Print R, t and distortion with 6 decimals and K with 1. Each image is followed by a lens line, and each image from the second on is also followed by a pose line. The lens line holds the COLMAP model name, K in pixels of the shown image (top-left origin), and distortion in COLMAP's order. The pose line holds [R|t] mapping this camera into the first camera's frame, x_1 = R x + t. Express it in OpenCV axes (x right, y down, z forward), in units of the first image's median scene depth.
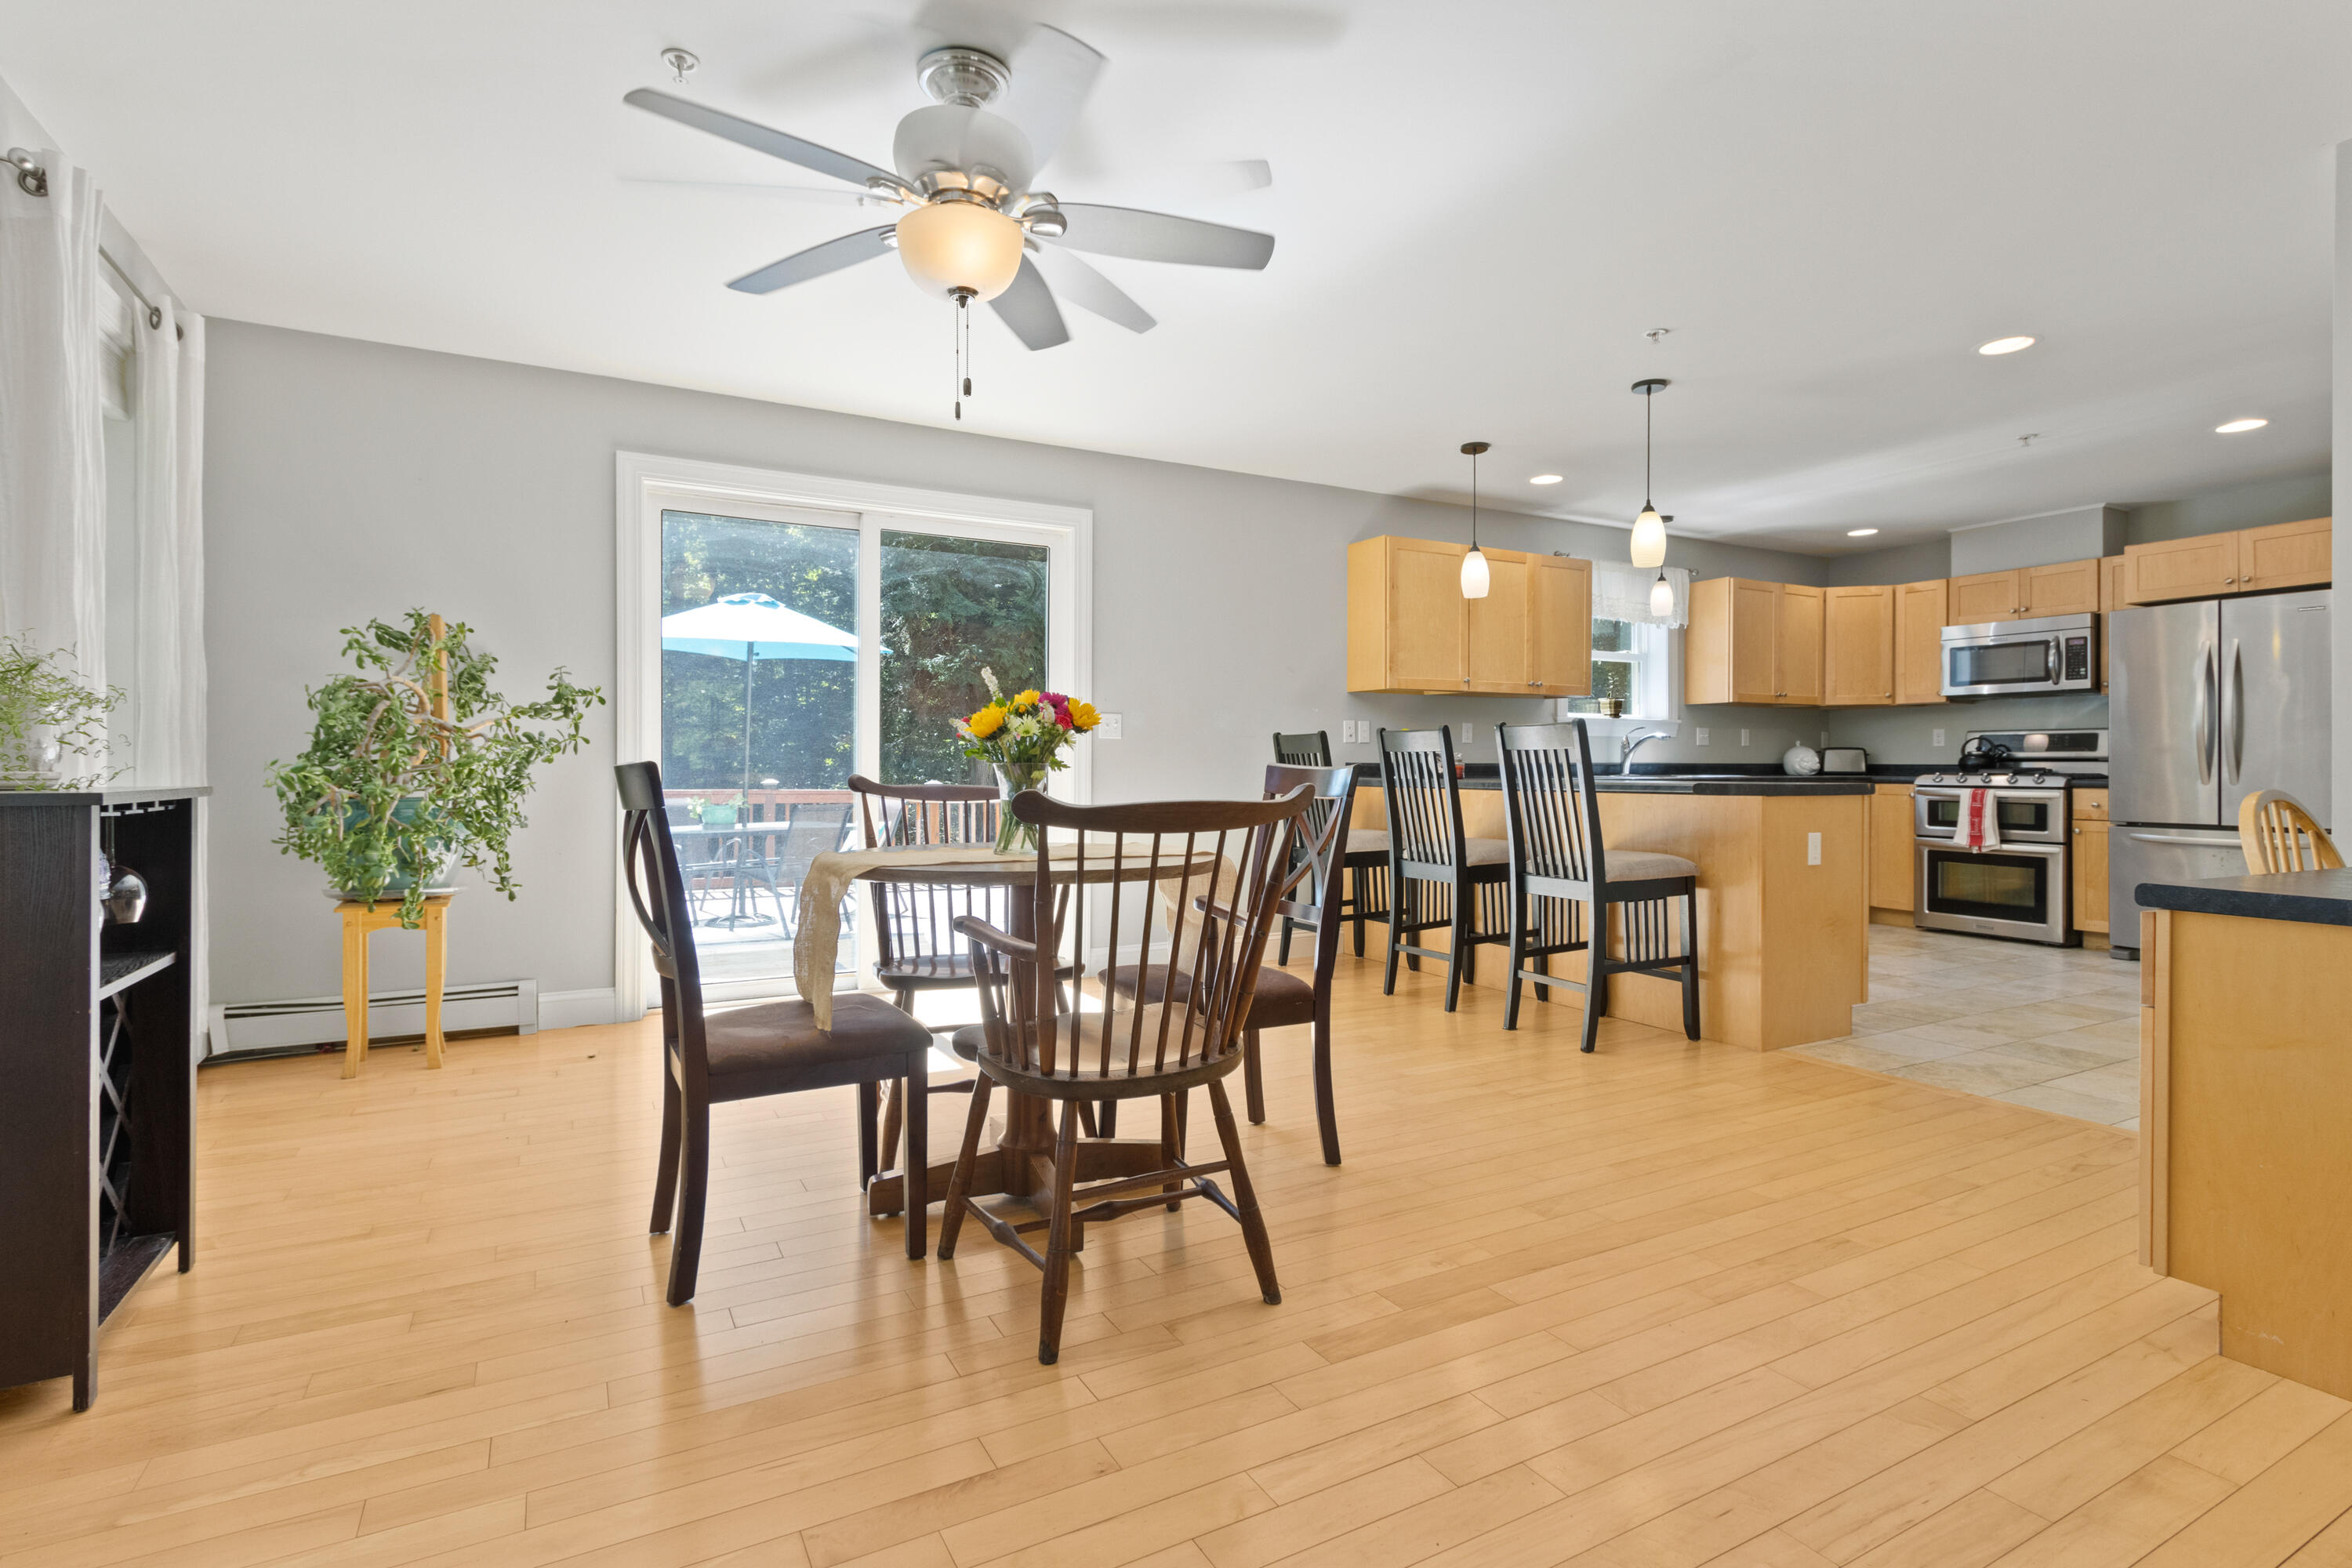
lens RADIAL K [[1136.9, 0, 1163.0], [0, 1136.9, 767.8], [0, 0, 1]] dist [0.002724, -0.000445]
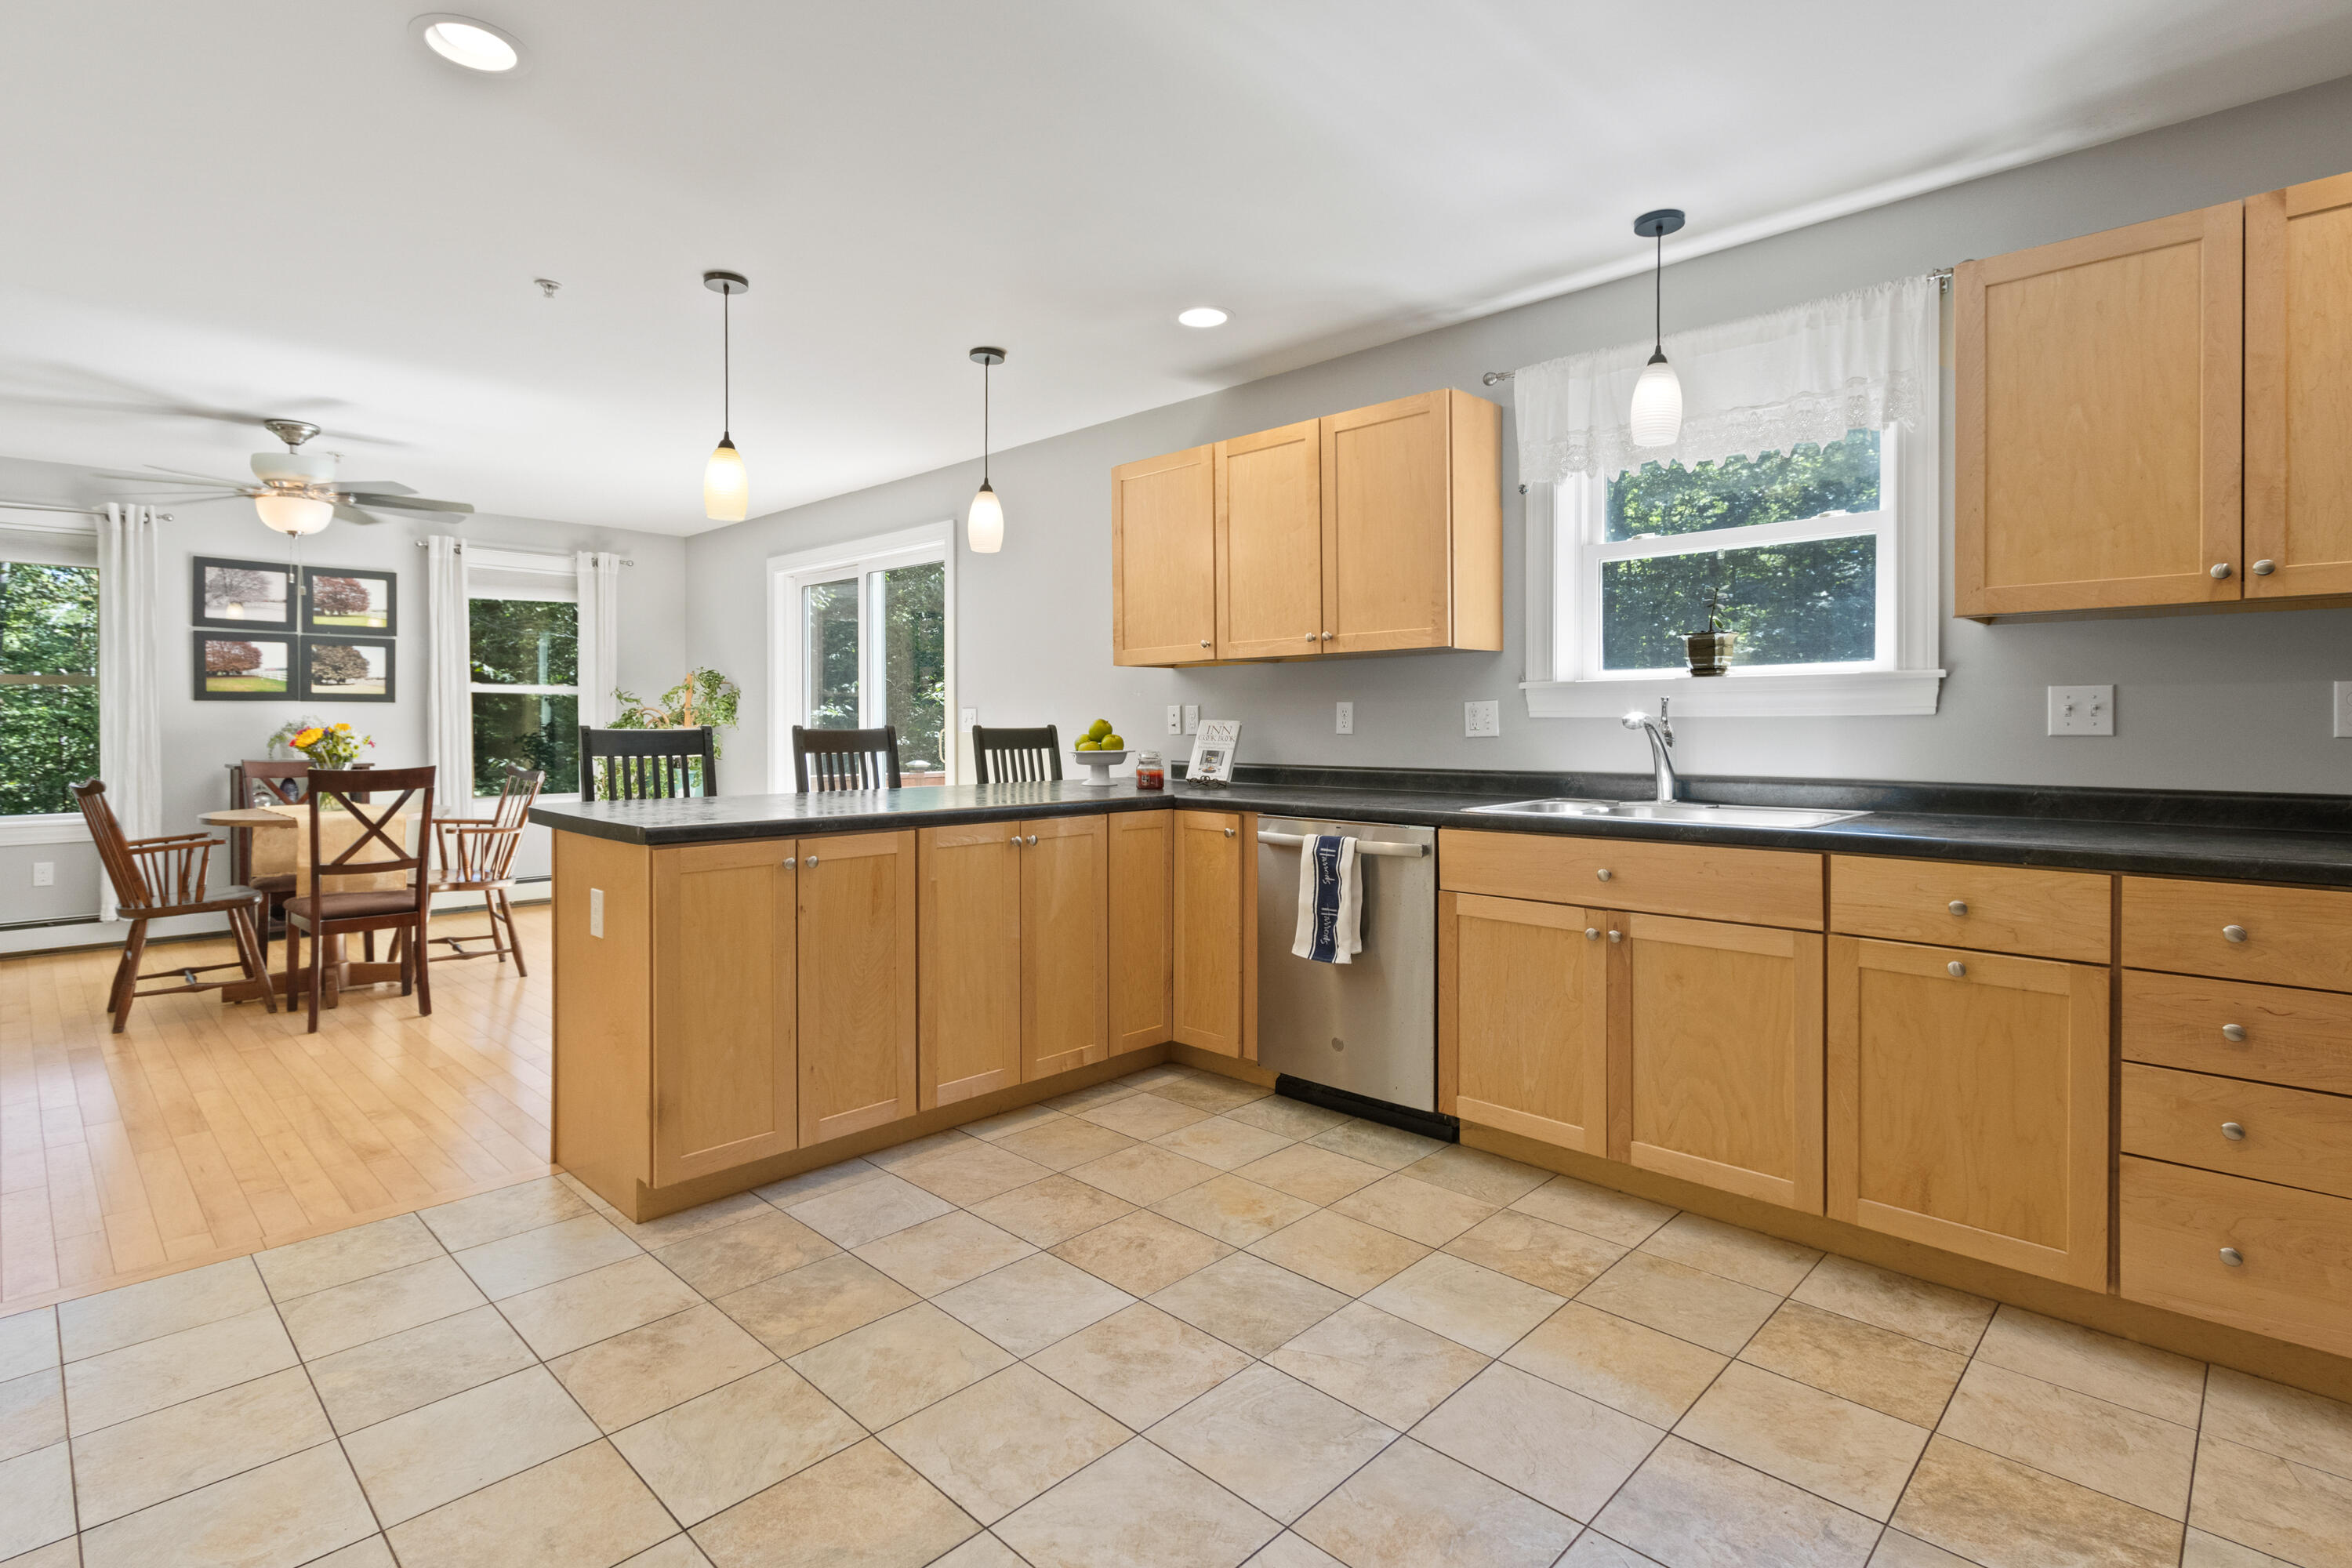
lens RADIAL K [[1129.8, 0, 1123.5], [0, 1129.8, 731.8], [0, 0, 1]] dist [0.002037, -0.000072]
pose [[0.278335, 0.005411, -0.960469, 0.819938], [0.003088, 0.999974, 0.006529, -0.026618], [0.960479, -0.004784, 0.278311, 0.696336]]
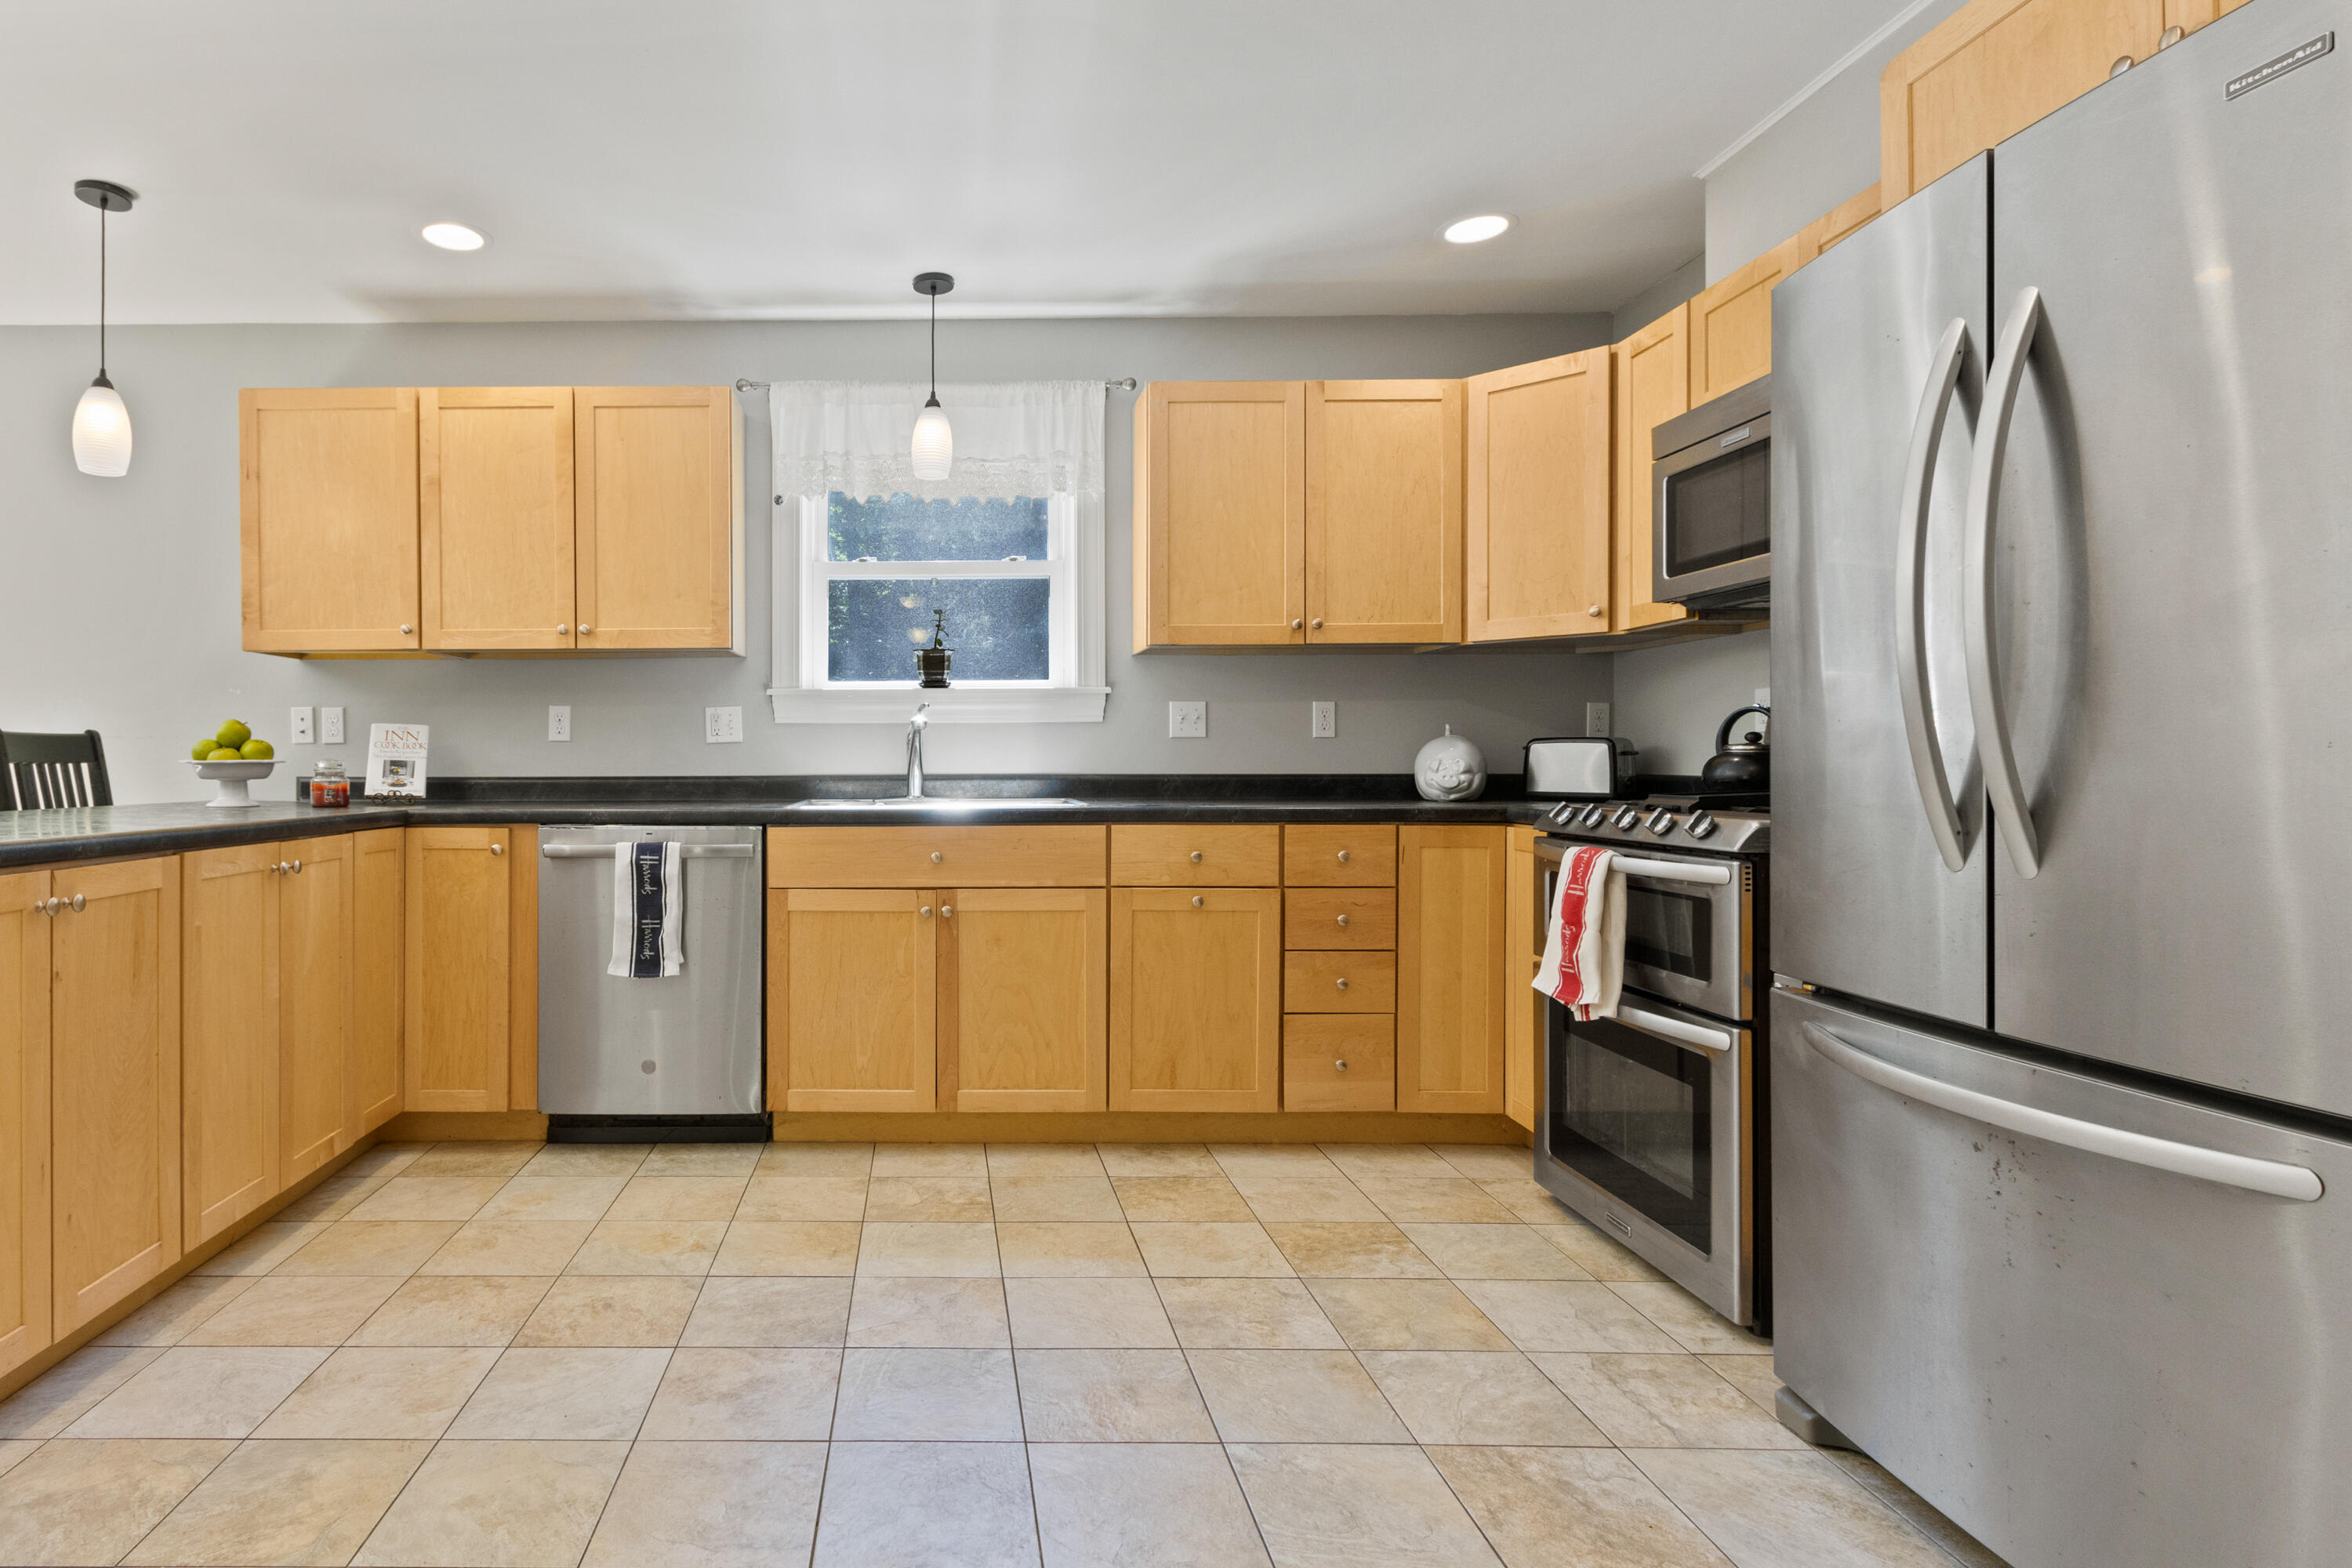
lens RADIAL K [[1244.7, 0, 907.4], [0, 1244.7, 774.1], [0, 0, 1]] dist [0.001024, -0.000696]
pose [[0.872922, 0.001077, -0.487859, 0.710181], [0.003040, 0.999966, 0.007647, -0.009017], [0.487850, -0.008158, 0.872889, 0.532641]]
